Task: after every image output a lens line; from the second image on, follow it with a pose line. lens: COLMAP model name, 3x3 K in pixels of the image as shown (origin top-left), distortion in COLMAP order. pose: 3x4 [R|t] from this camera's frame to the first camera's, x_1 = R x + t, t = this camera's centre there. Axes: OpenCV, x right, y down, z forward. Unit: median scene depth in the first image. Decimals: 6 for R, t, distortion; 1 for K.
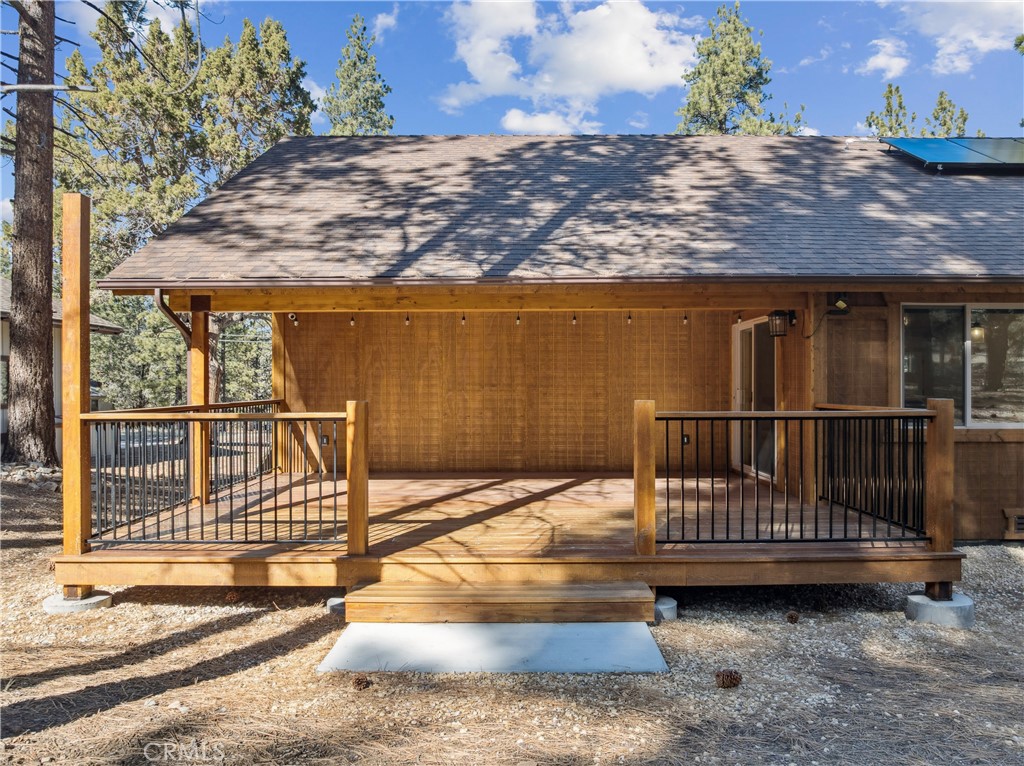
lens RADIAL K [[728.2, 0, 518.6], [0, 728.2, 386.5], [0, 0, 1]] dist [-0.037833, 0.006795]
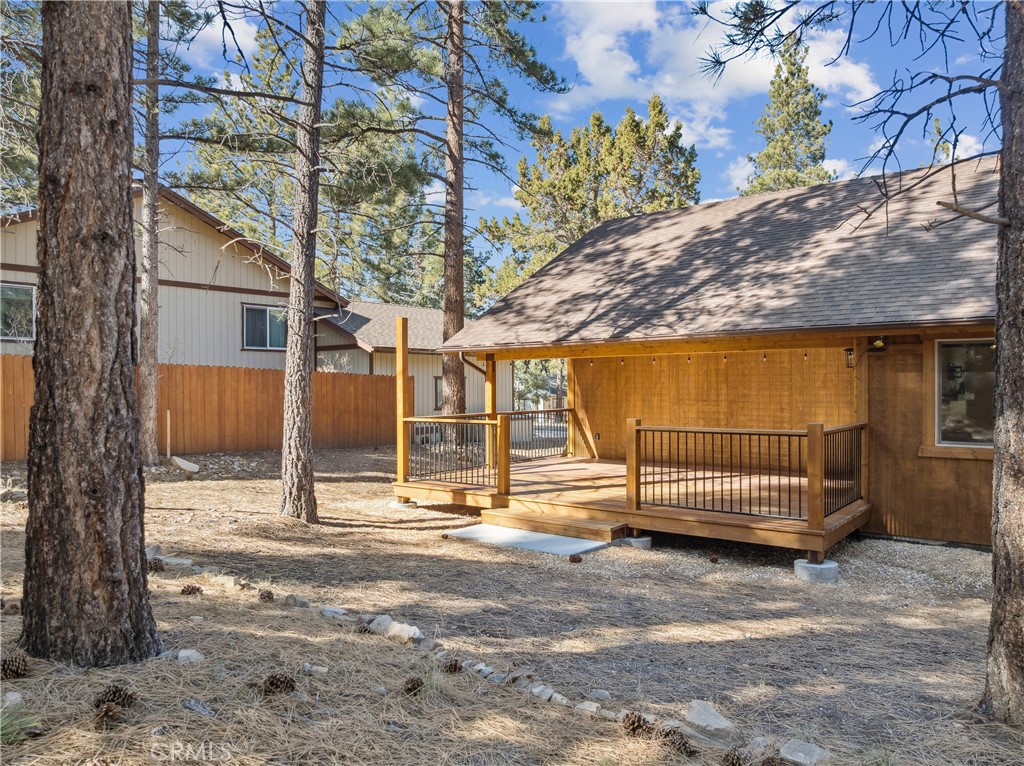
lens RADIAL K [[738.0, 0, 512.0], [0, 738.0, 383.0], [0, 0, 1]] dist [-0.054089, 0.000844]
pose [[0.770850, -0.003367, -0.637008, 0.754417], [0.002552, 0.999994, -0.002197, -0.044404], [0.637012, 0.000068, 0.770854, -0.363356]]
